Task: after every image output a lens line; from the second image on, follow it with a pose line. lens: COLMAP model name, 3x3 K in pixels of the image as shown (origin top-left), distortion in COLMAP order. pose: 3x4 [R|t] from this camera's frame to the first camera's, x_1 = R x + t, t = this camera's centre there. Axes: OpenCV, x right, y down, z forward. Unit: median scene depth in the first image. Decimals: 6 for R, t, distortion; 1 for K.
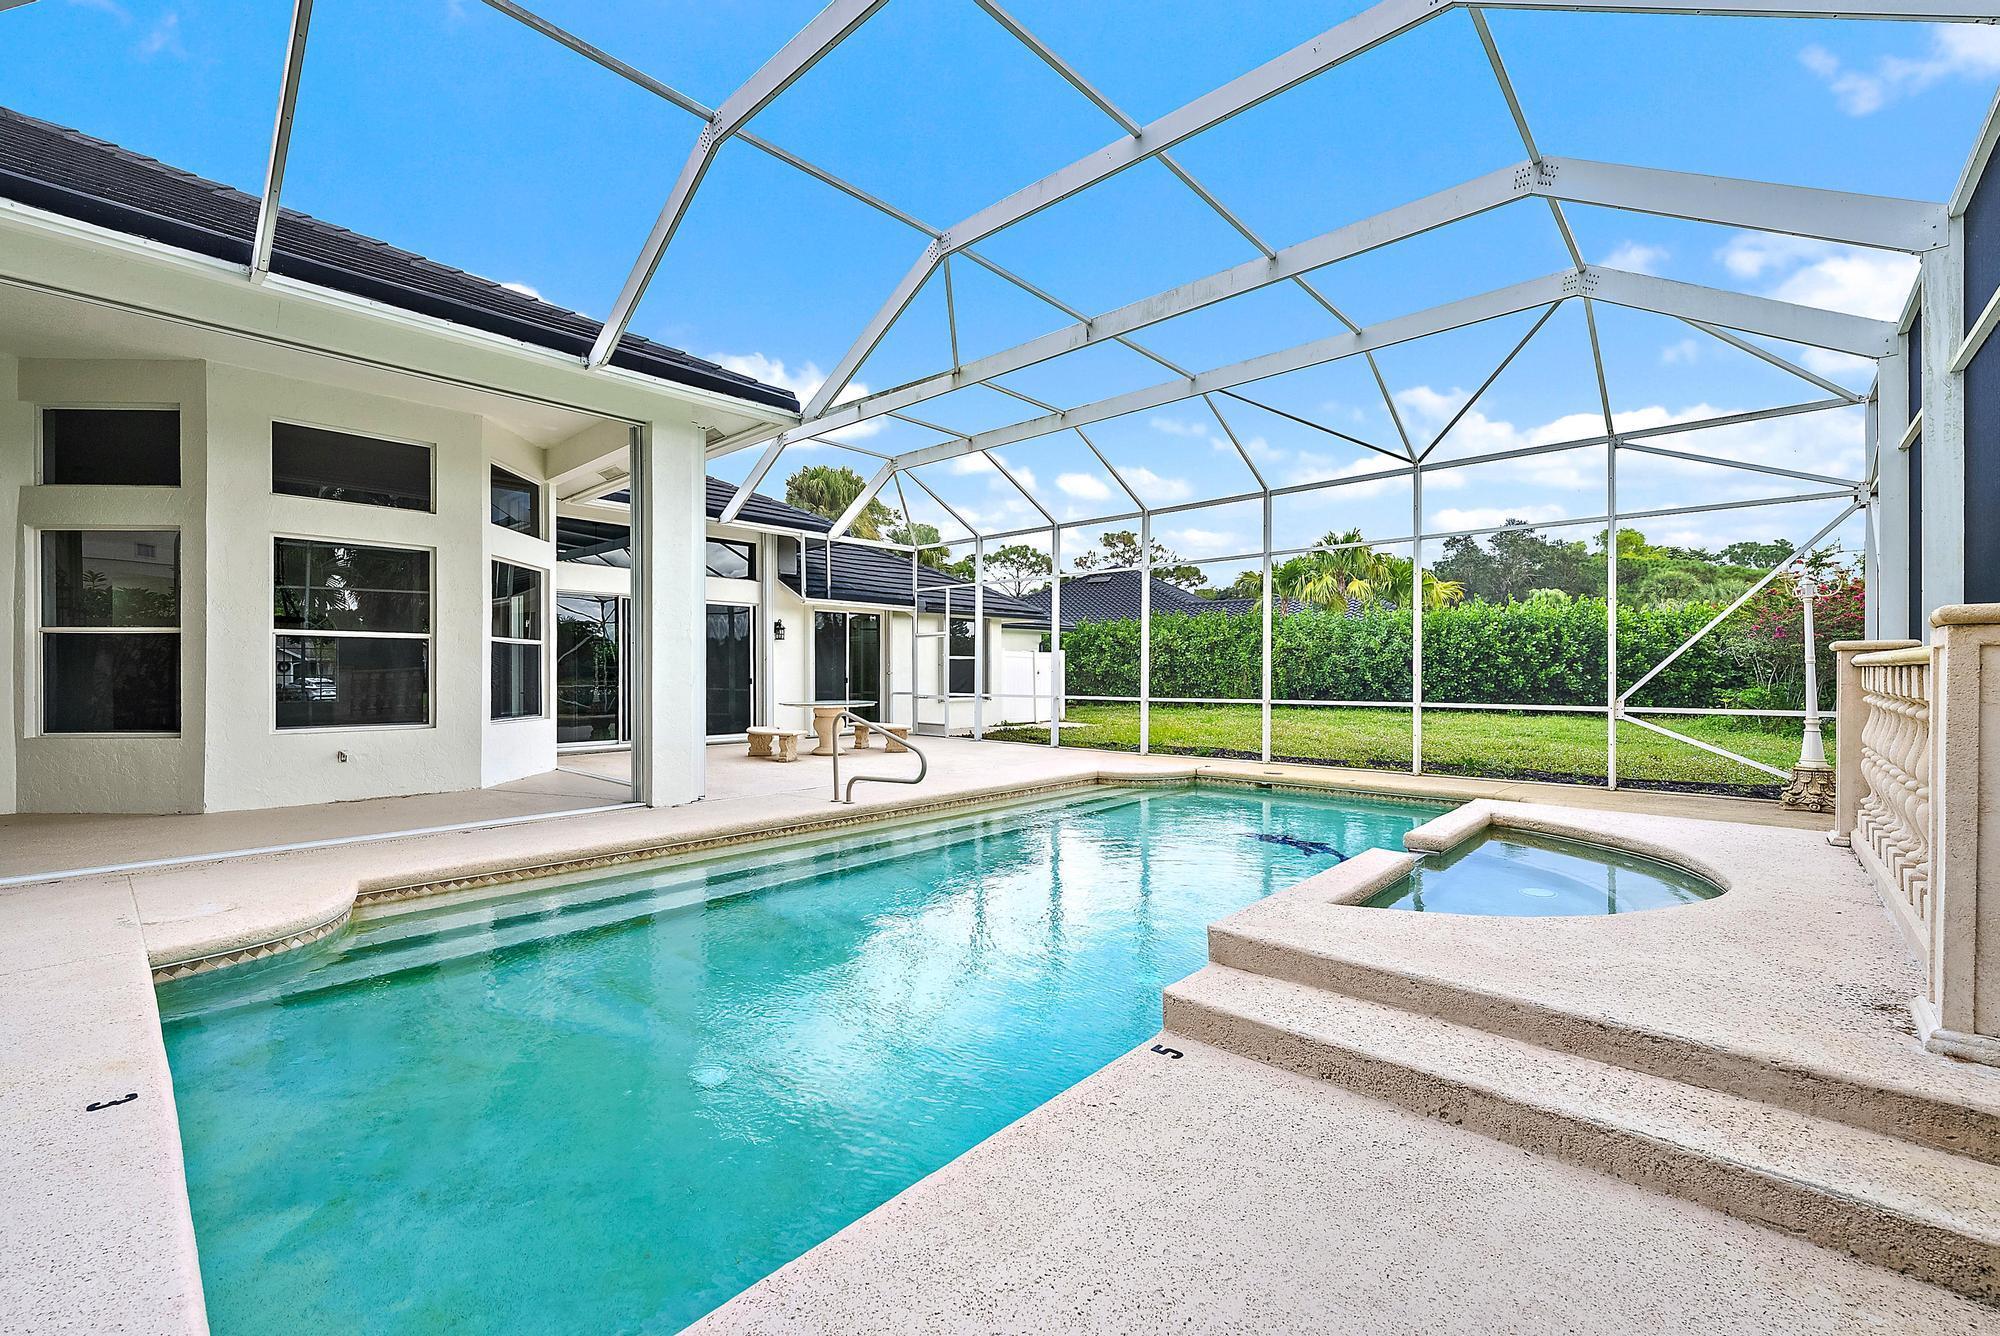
lens RADIAL K [[824.2, 0, 1000.0], [0, 824.2, 668.0], [0, 0, 1]] dist [0.000035, -0.000009]
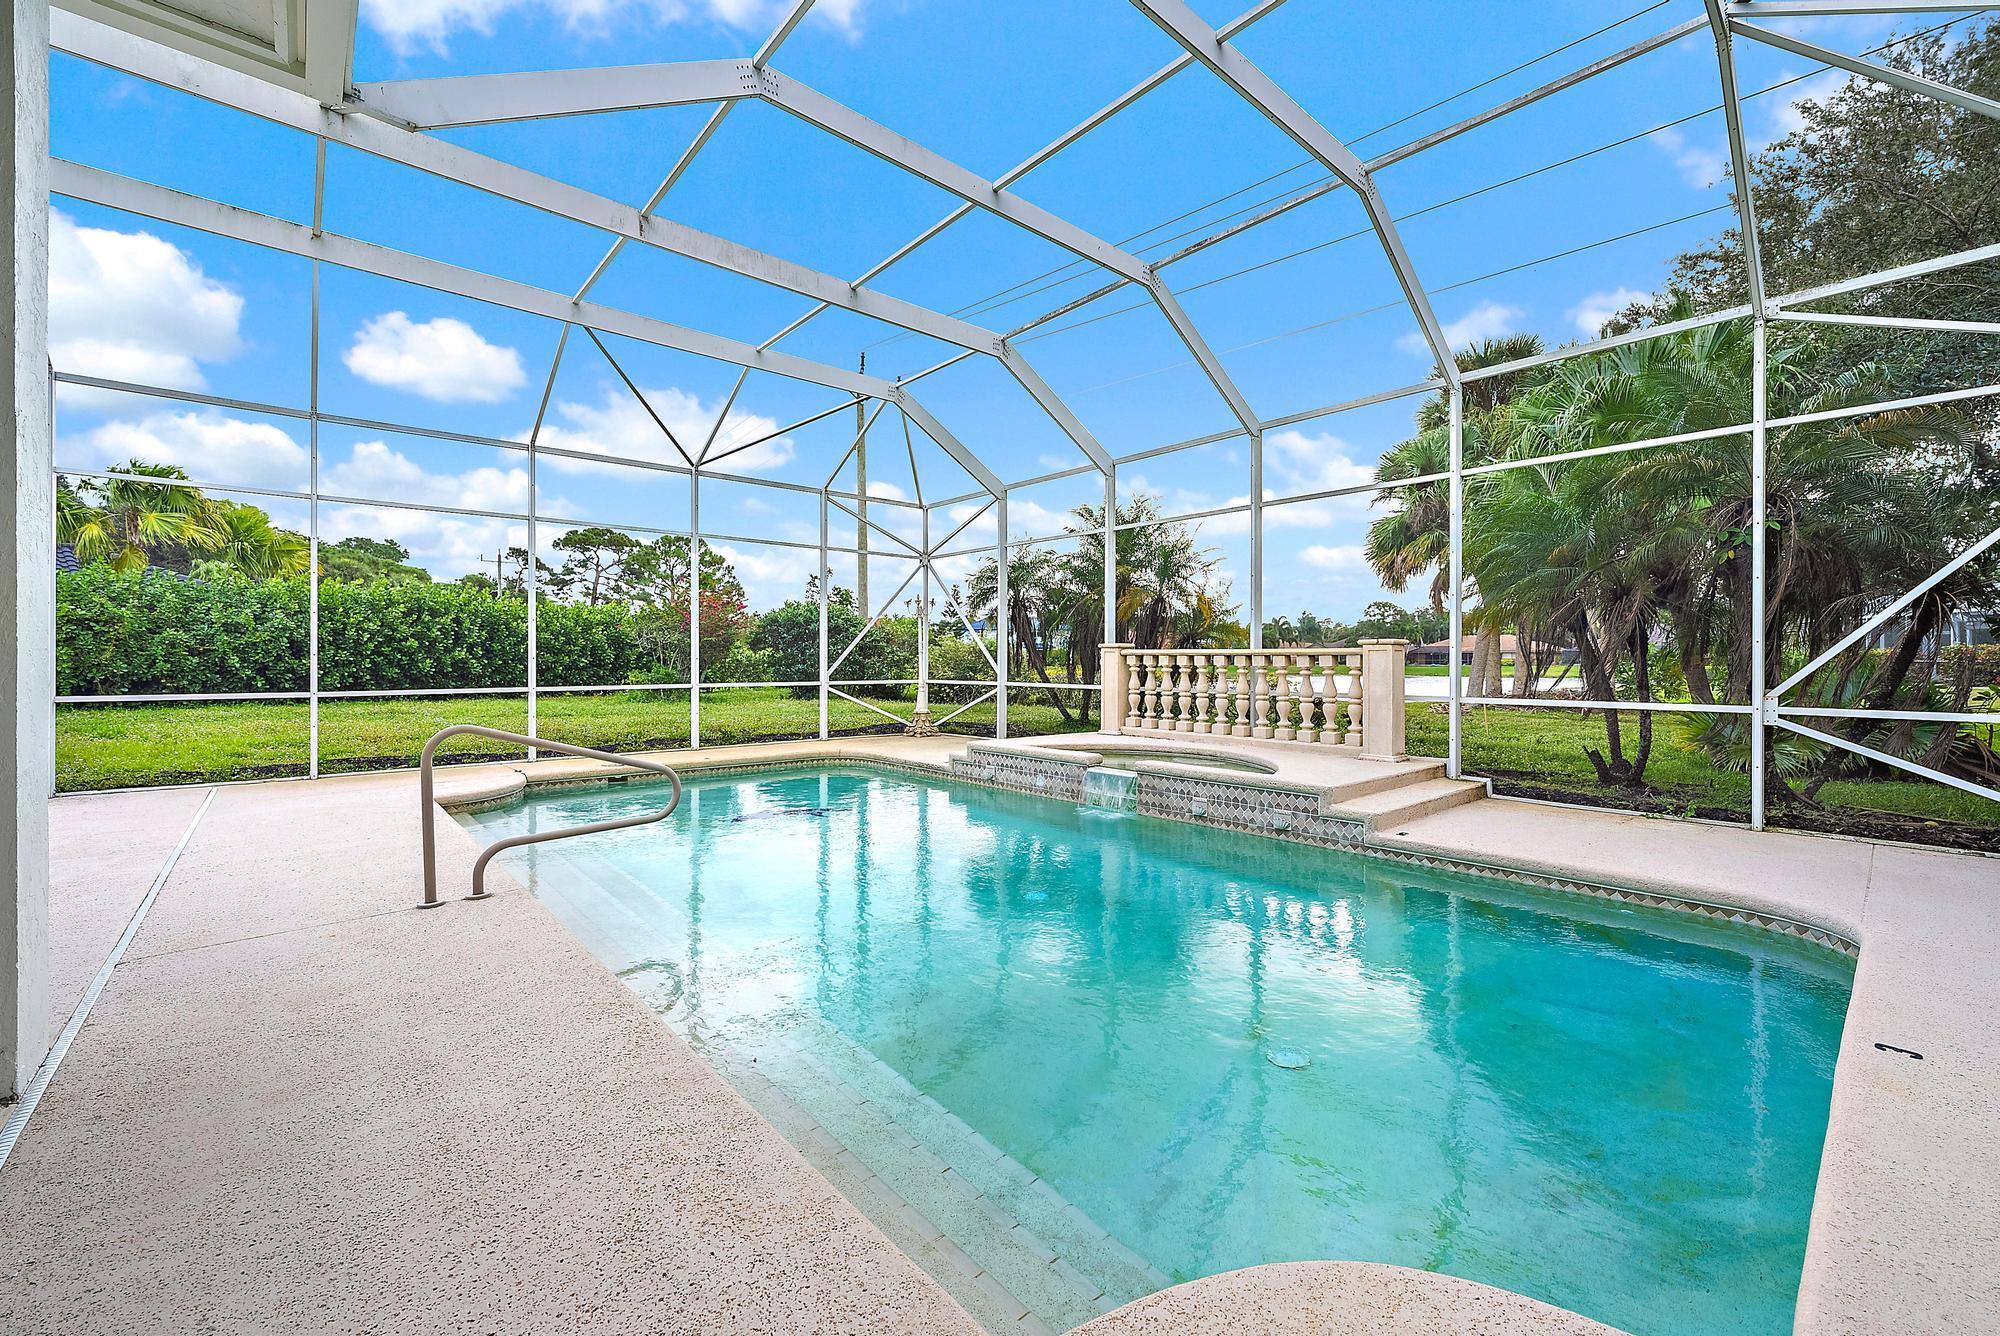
lens RADIAL K [[798.7, 0, 1007.6], [0, 798.7, 663.1], [0, 0, 1]] dist [-0.002401, -0.000214]
pose [[0.102925, -0.004406, 0.994679, -0.238286], [-0.008951, 0.999946, 0.005356, 0.002013], [-0.994649, -0.009455, 0.102880, 0.218621]]
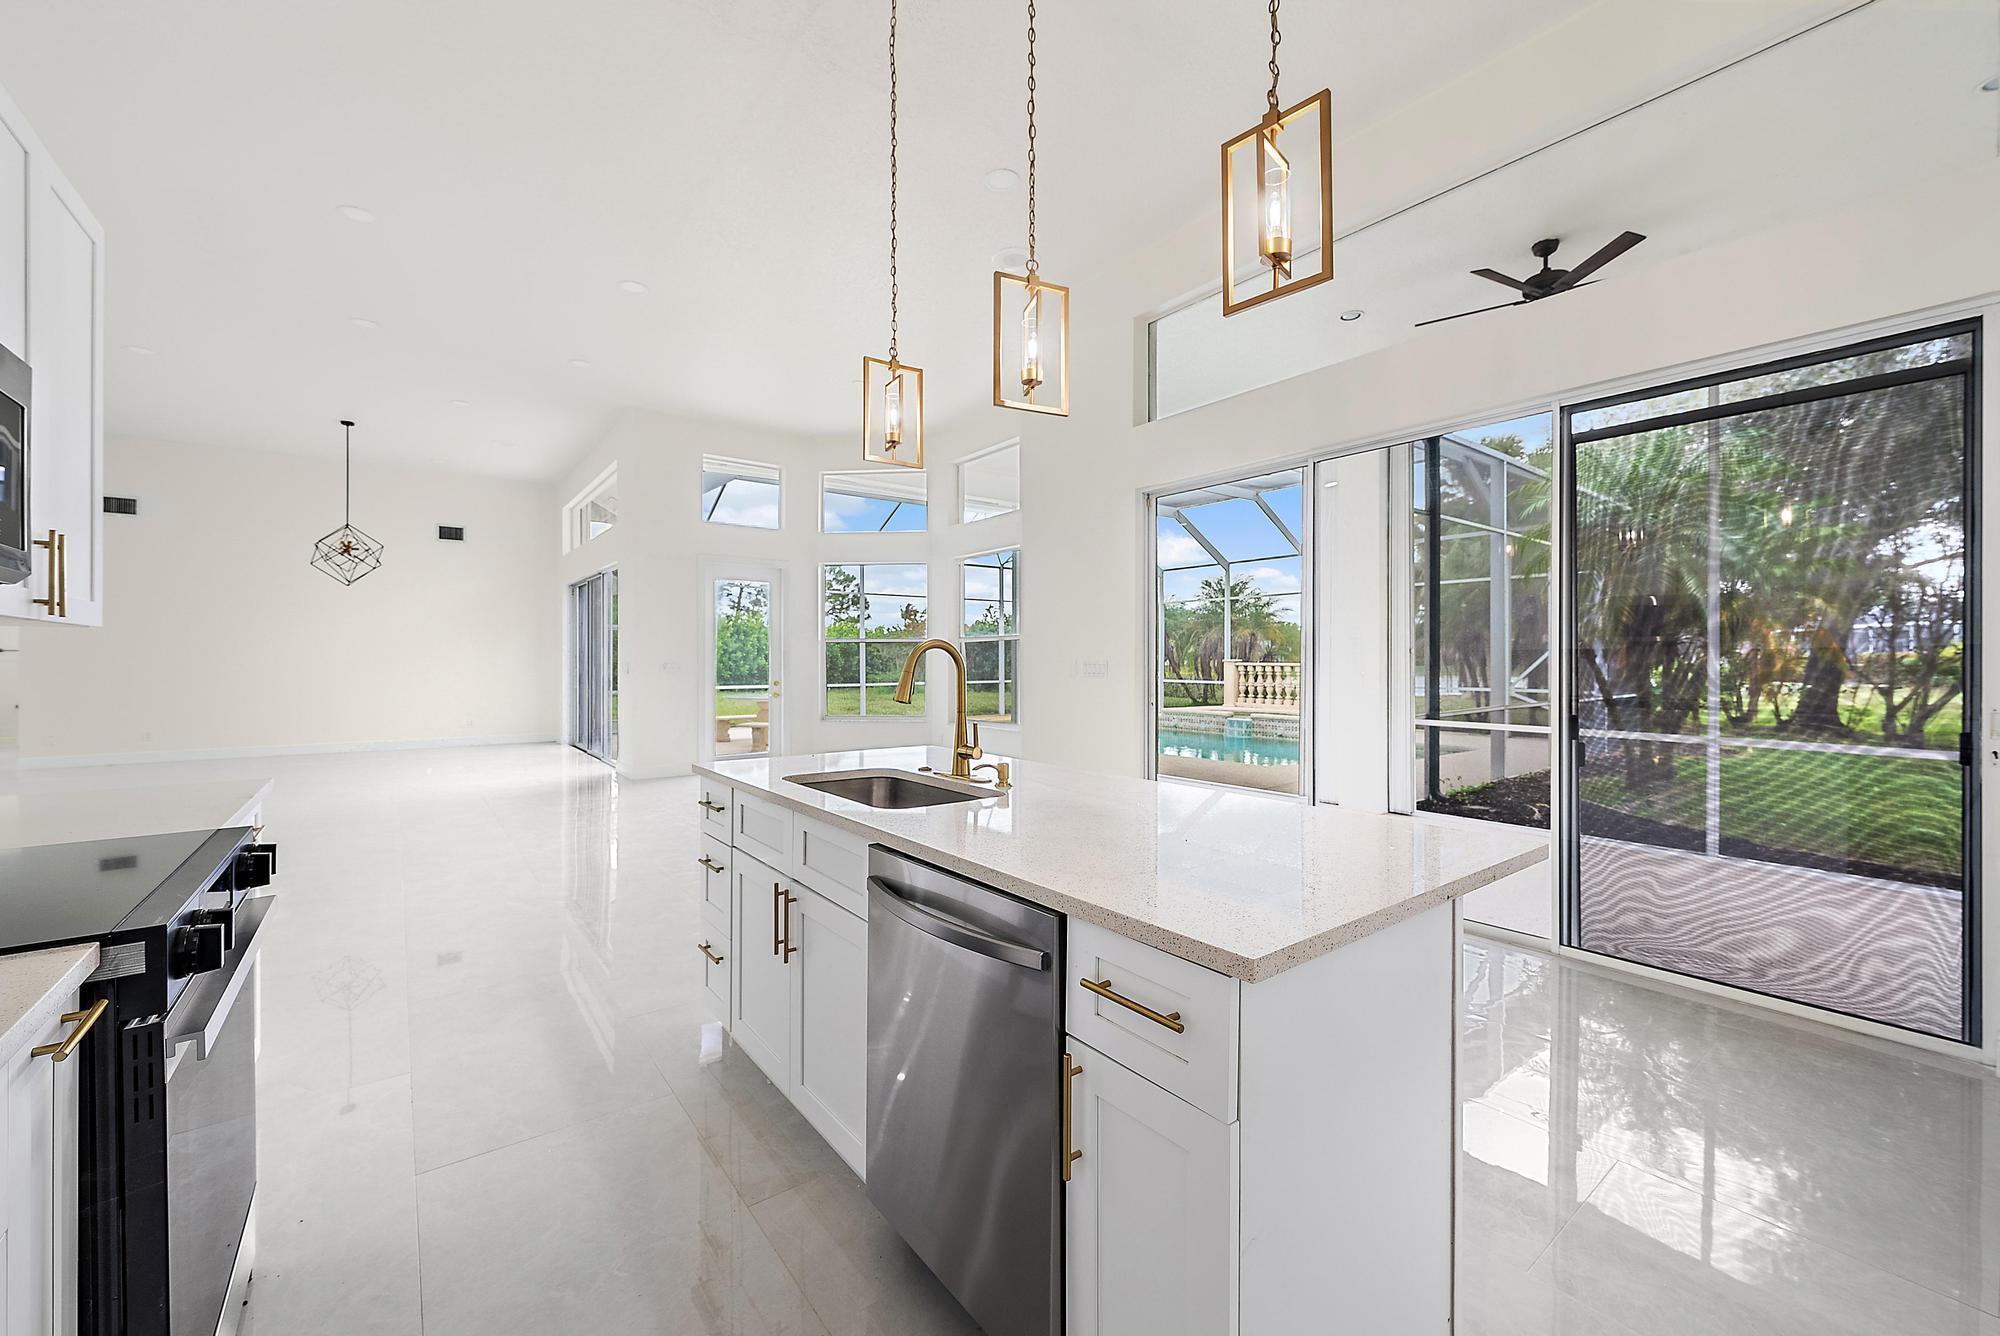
lens RADIAL K [[798.7, 0, 1007.6], [0, 798.7, 663.1], [0, 0, 1]] dist [-0.002401, -0.000214]
pose [[0.165880, -0.005029, 0.986133, -0.694116], [-0.007772, 0.999949, 0.006407, -0.007250], [-0.986115, -0.008727, 0.165832, 0.303313]]
